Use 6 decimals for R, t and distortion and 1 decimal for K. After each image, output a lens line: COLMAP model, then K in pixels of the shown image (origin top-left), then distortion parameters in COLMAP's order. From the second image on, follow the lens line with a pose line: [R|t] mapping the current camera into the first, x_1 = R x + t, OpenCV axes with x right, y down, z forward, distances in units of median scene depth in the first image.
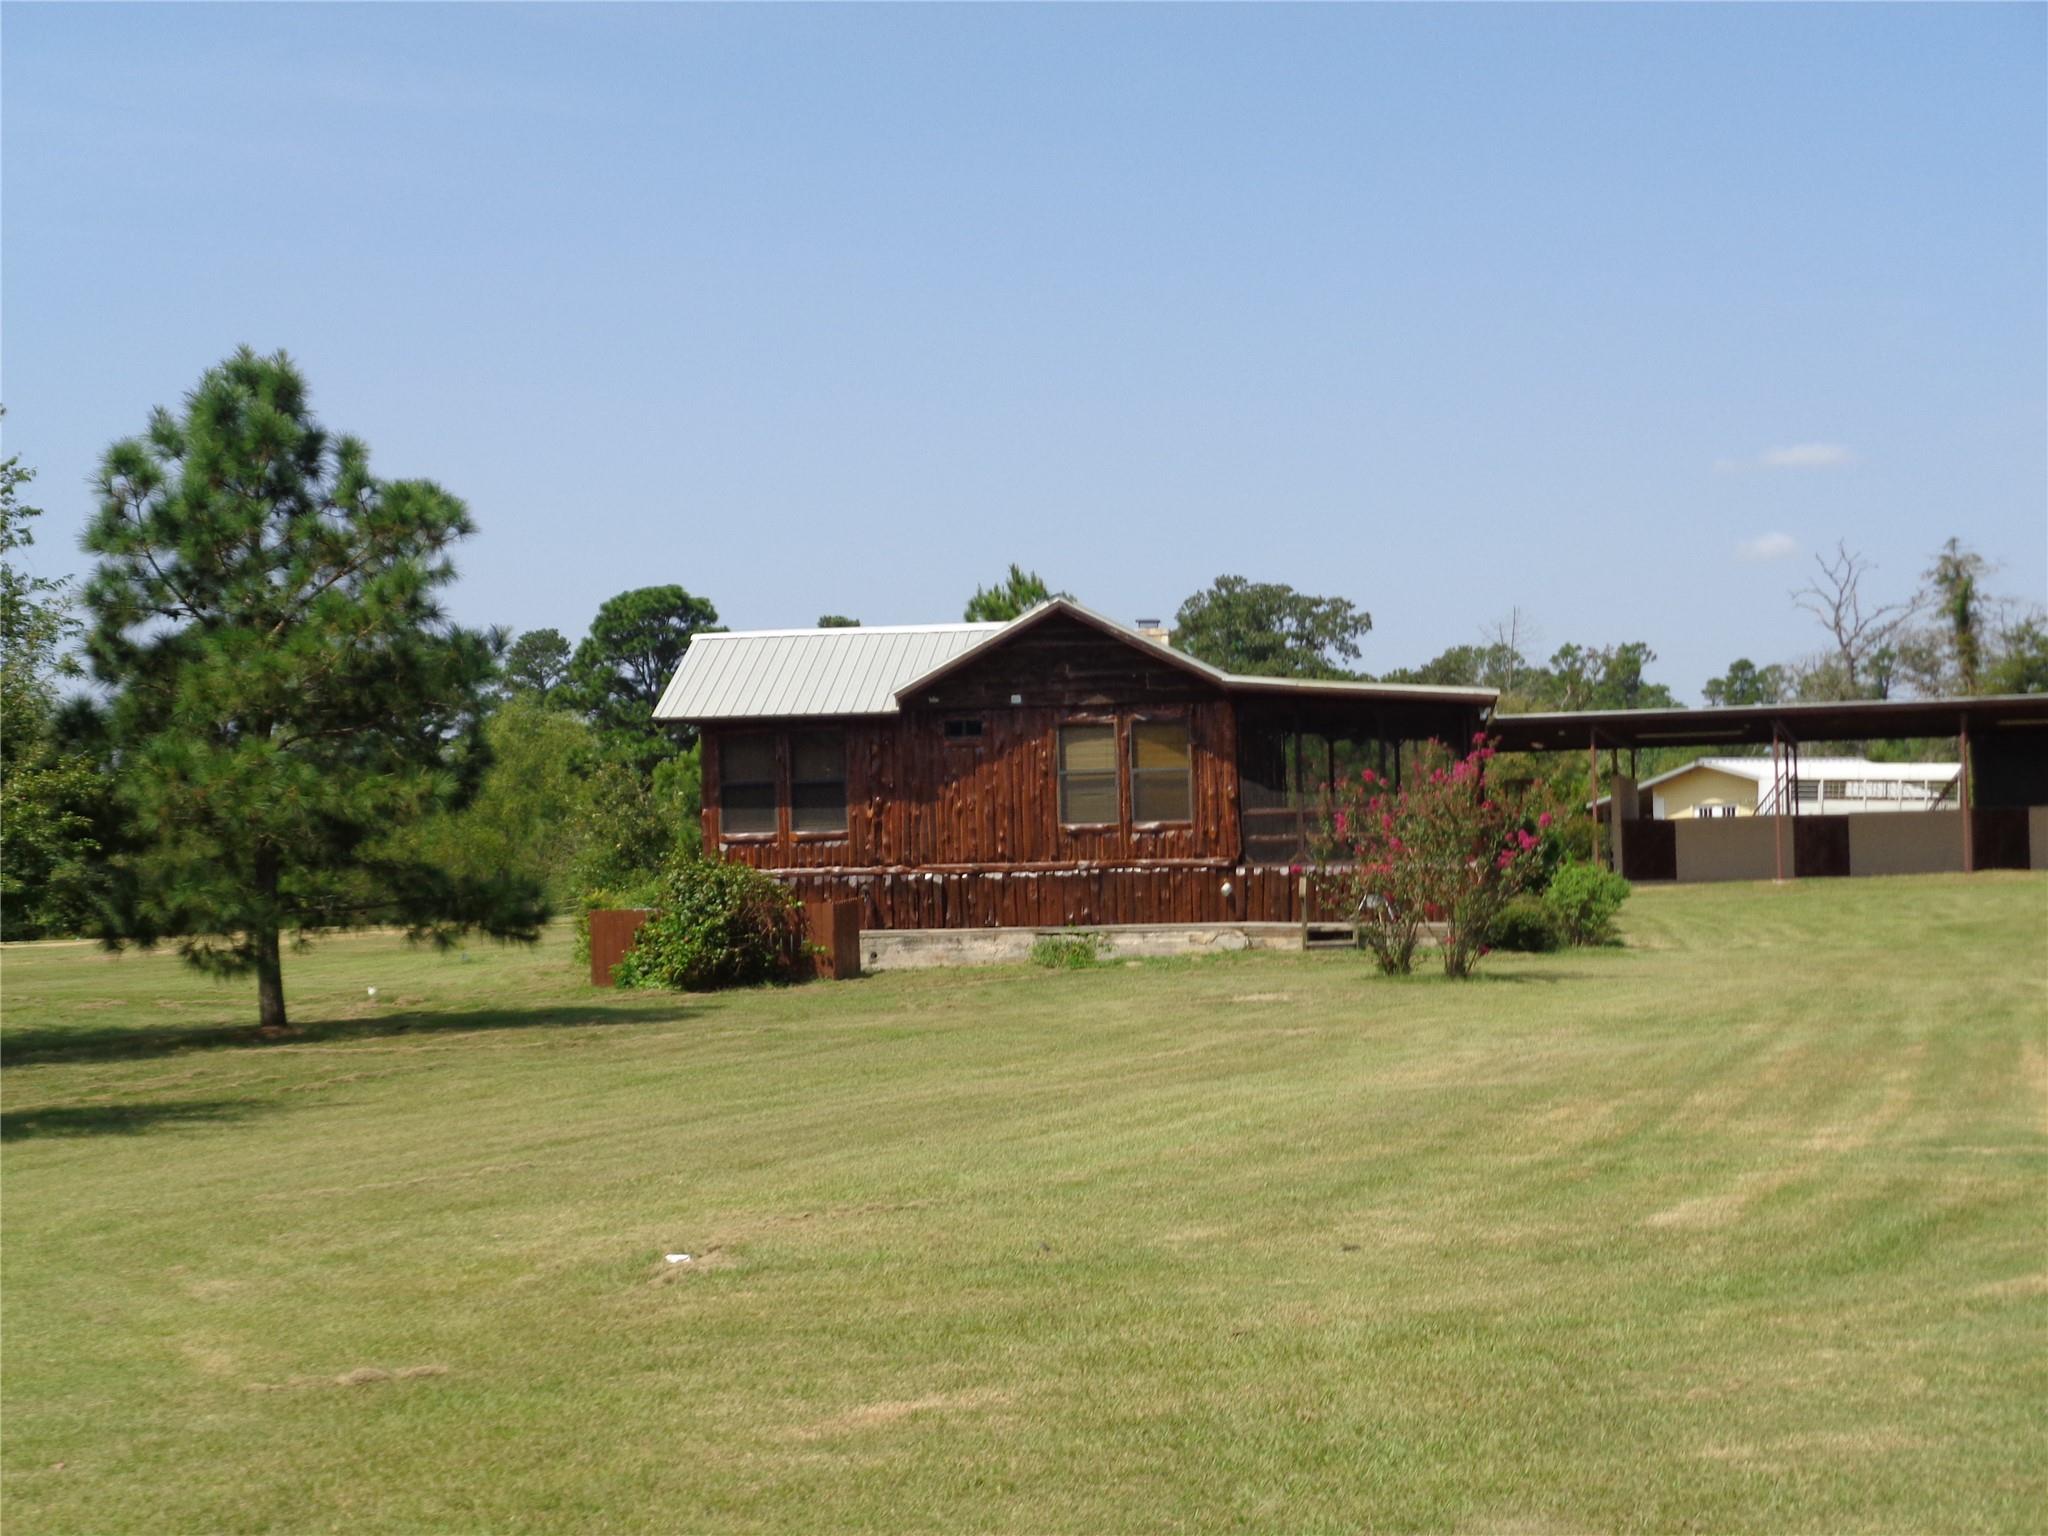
lens RADIAL K [[2975.2, 0, 1019.5], [0, 2975.2, 768.3], [0, 0, 1]] dist [-0.047042, 0.000000]
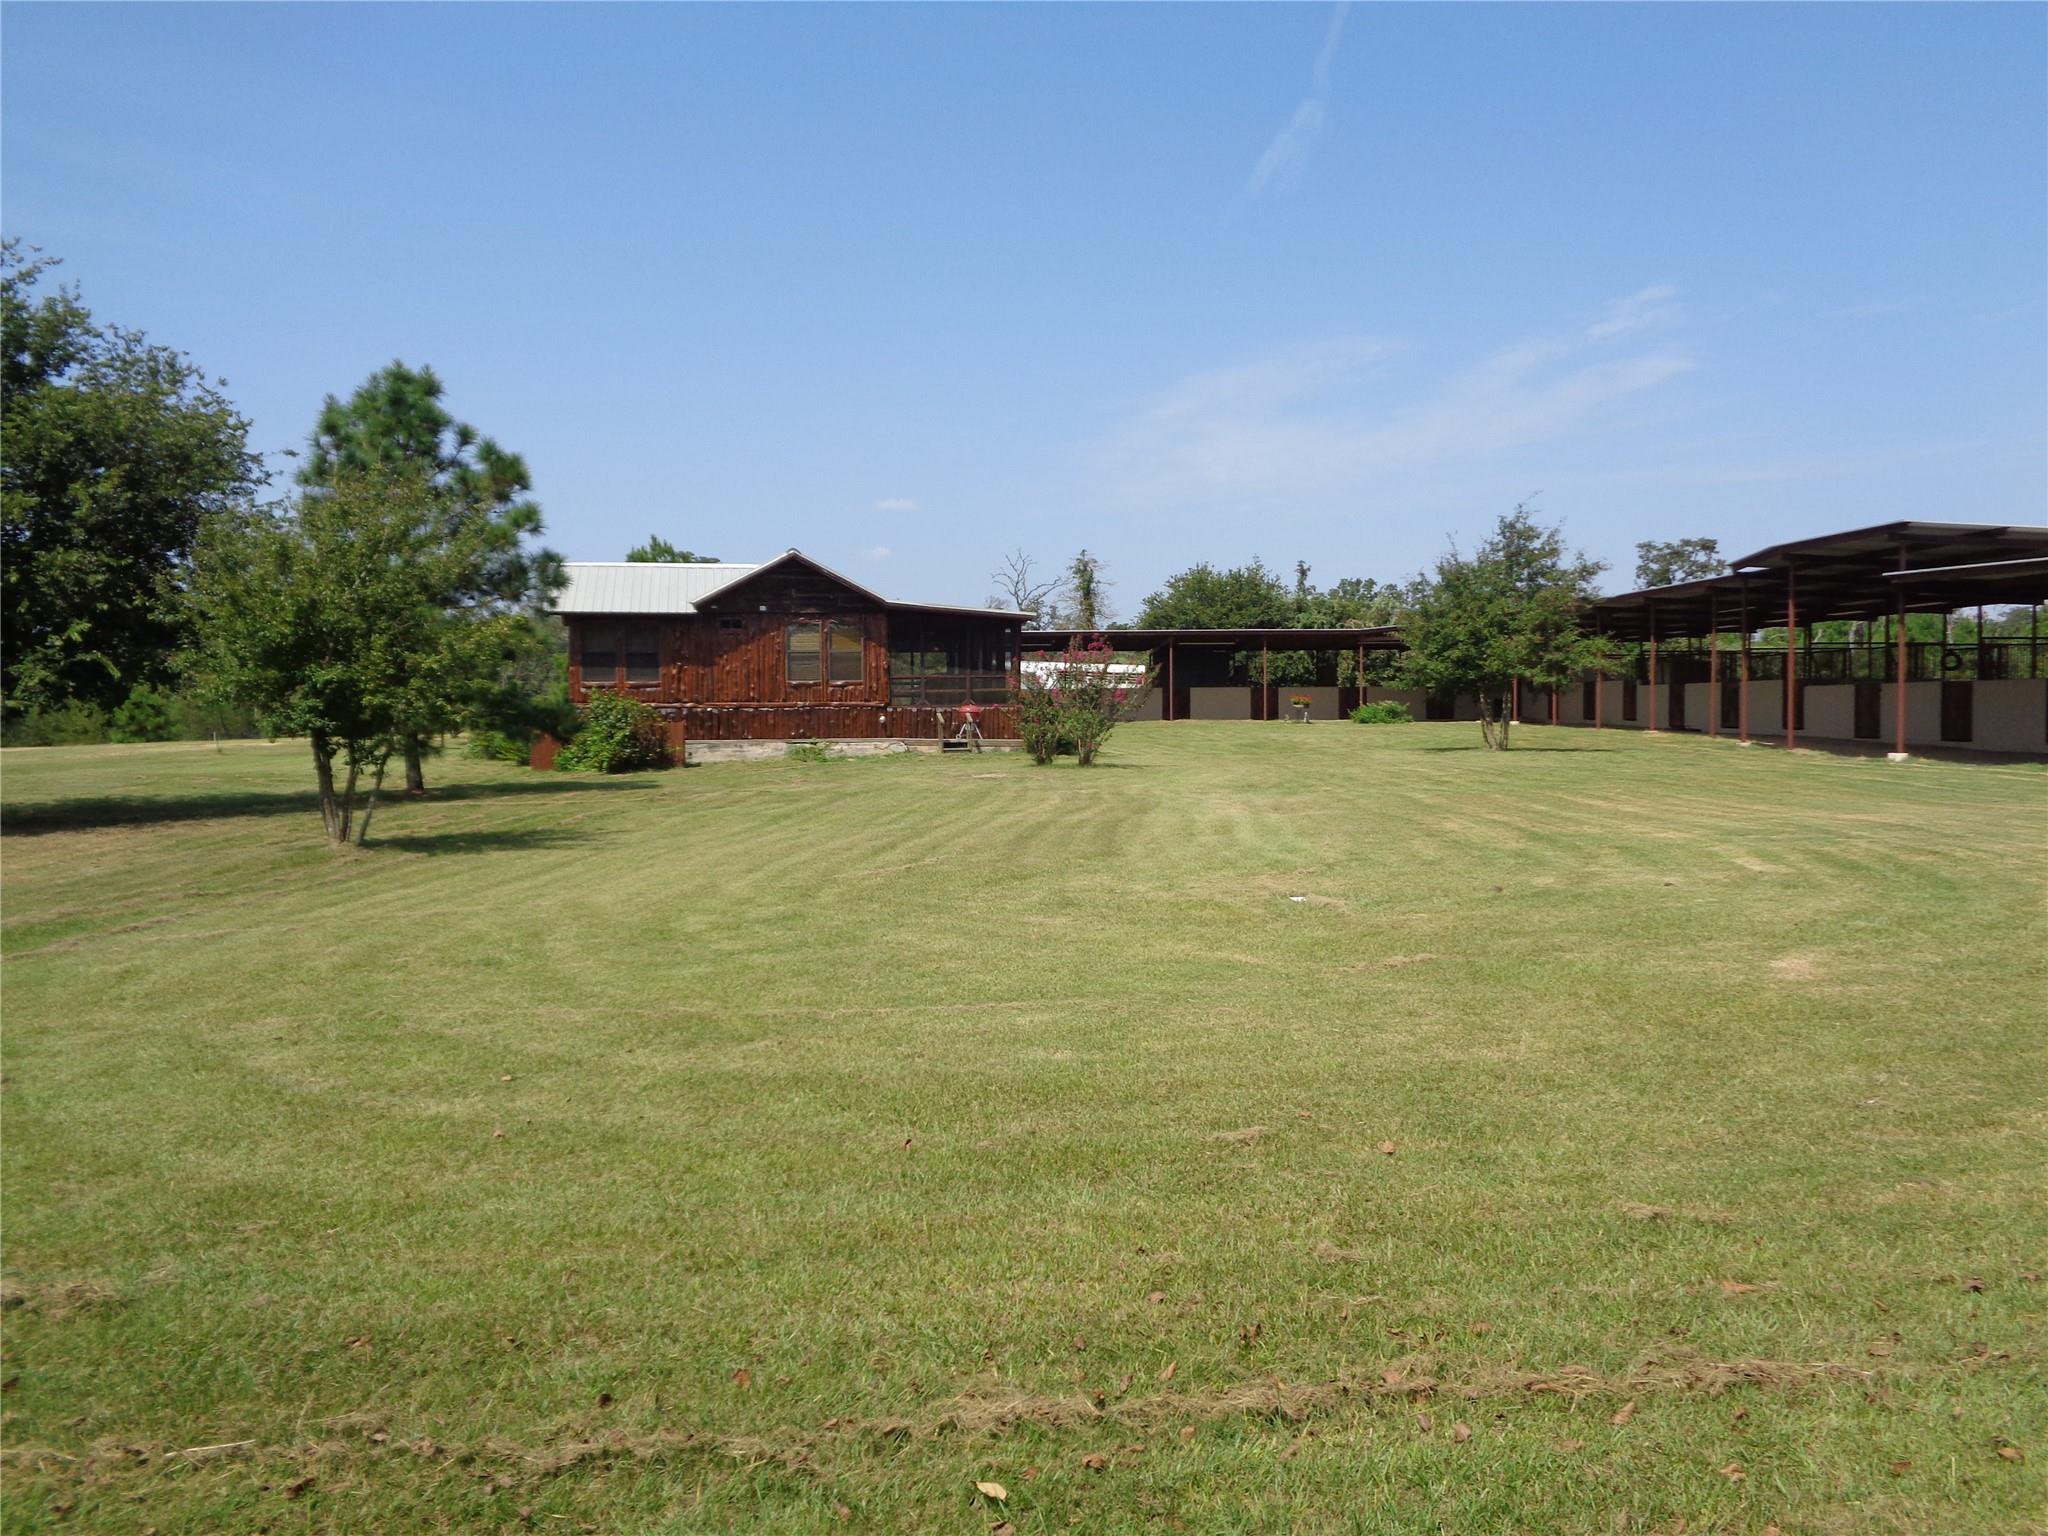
lens RADIAL K [[1620.5, 0, 1032.0], [0, 1620.5, 768.5], [0, 0, 1]] dist [-0.036781, -0.004130]
pose [[0.942006, 0.006422, 0.335534, -0.170095], [-0.026983, 0.998029, 0.056654, 0.012437], [-0.334509, -0.062422, 0.940323, 0.053472]]
